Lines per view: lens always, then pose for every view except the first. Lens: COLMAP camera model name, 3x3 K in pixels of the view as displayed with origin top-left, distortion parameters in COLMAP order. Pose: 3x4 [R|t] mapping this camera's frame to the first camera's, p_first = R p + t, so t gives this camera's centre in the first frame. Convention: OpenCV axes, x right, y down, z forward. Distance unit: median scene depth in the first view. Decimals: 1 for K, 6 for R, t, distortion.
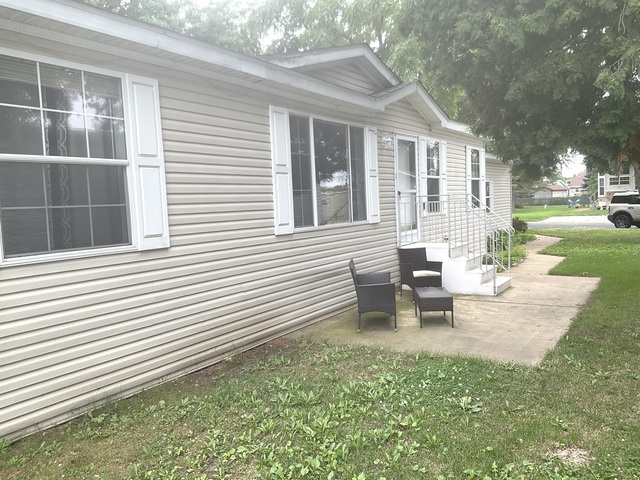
lens RADIAL K [[535.4, 0, 322.8], [0, 535.4, 245.3], [0, 0, 1]] dist [0.030694, -0.057698]
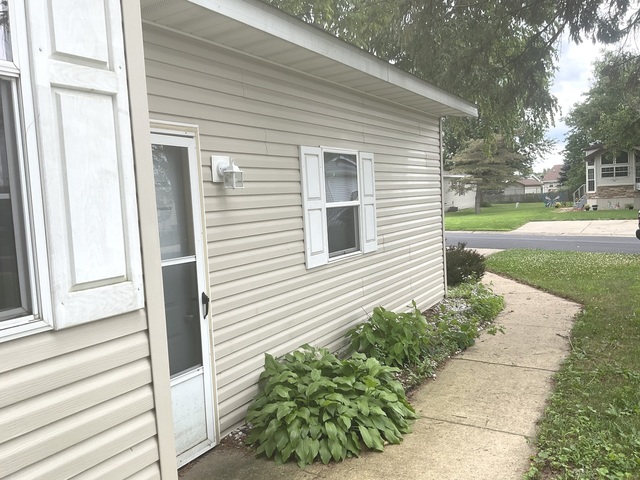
lens RADIAL K [[535.4, 0, 315.4], [0, 535.4, 239.2], [0, 0, 1]] dist [0.030694, -0.057698]
pose [[0.999328, -0.011404, 0.034845, 0.520197], [0.011633, 0.999912, -0.006363, -0.126288], [-0.034769, 0.006765, 0.999372, 1.293444]]
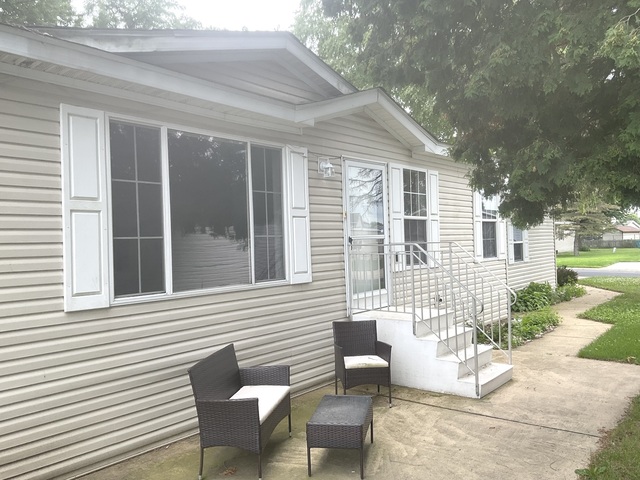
lens RADIAL K [[535.4, 0, 324.2], [0, 535.4, 237.2], [0, 0, 1]] dist [0.030694, -0.057698]
pose [[0.993662, 0.011813, -0.111787, 0.193091], [-0.021386, 0.996166, -0.084825, -0.040639], [0.110357, 0.086678, 0.990105, 0.292478]]
